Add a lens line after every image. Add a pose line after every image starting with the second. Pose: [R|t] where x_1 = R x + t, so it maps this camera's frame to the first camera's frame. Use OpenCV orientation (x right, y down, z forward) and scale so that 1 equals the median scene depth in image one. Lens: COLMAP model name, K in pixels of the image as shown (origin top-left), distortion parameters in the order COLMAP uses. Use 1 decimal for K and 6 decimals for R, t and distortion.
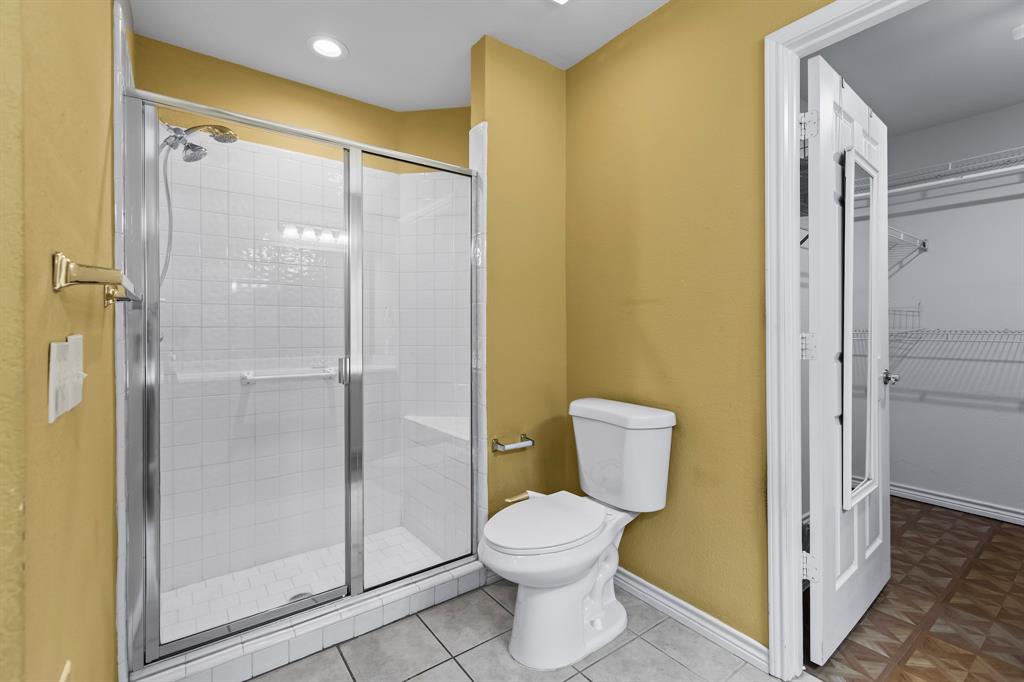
lens RADIAL K [[460.7, 0, 508.9], [0, 460.7, 330.1], [0, 0, 1]] dist [0.003710, -0.000985]
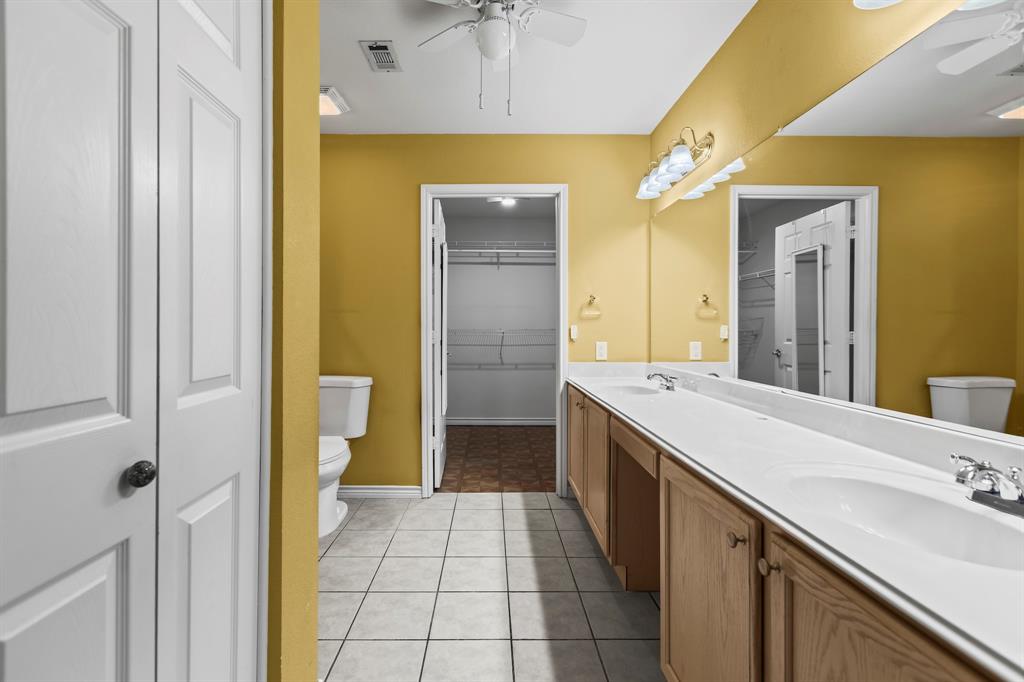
lens RADIAL K [[460.7, 0, 491.6], [0, 460.7, 331.1], [0, 0, 1]] dist [0.003710, -0.000985]
pose [[0.595864, 0.001539, 0.803084, -0.765810], [-0.007521, 0.999965, 0.003664, -0.004224], [-0.803050, -0.008224, 0.595855, -0.392096]]
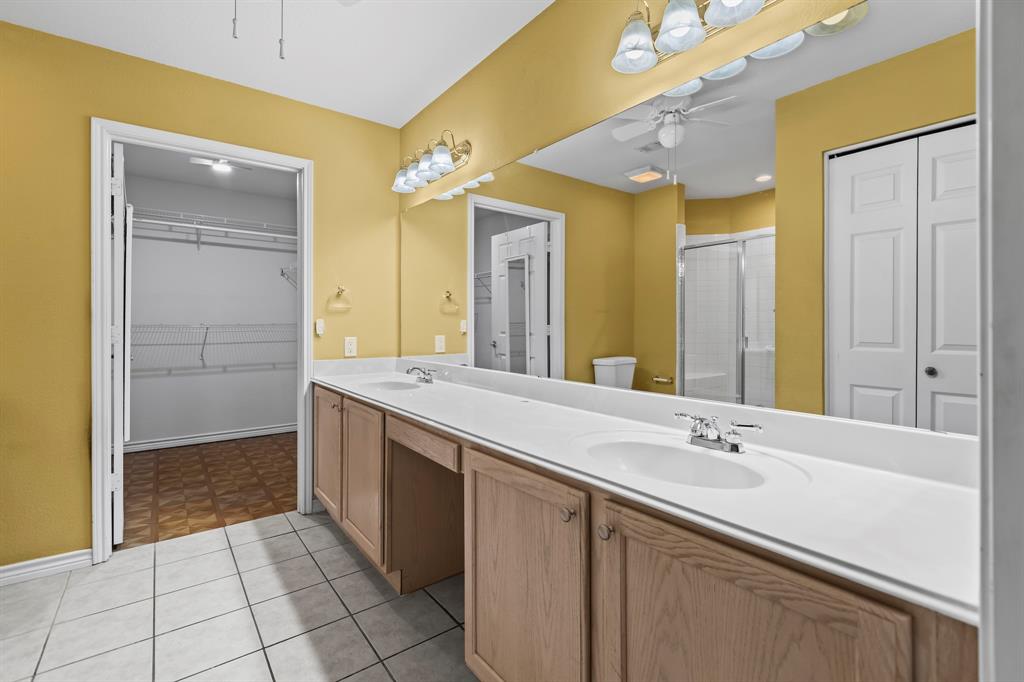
lens RADIAL K [[460.7, 0, 504.3], [0, 460.7, 322.8], [0, 0, 1]] dist [0.003710, -0.000985]
pose [[-0.005493, 0.008036, 0.999953, -0.753365], [-0.004878, 0.999956, -0.008063, 0.000015], [-0.999973, -0.004922, -0.005454, -0.224590]]
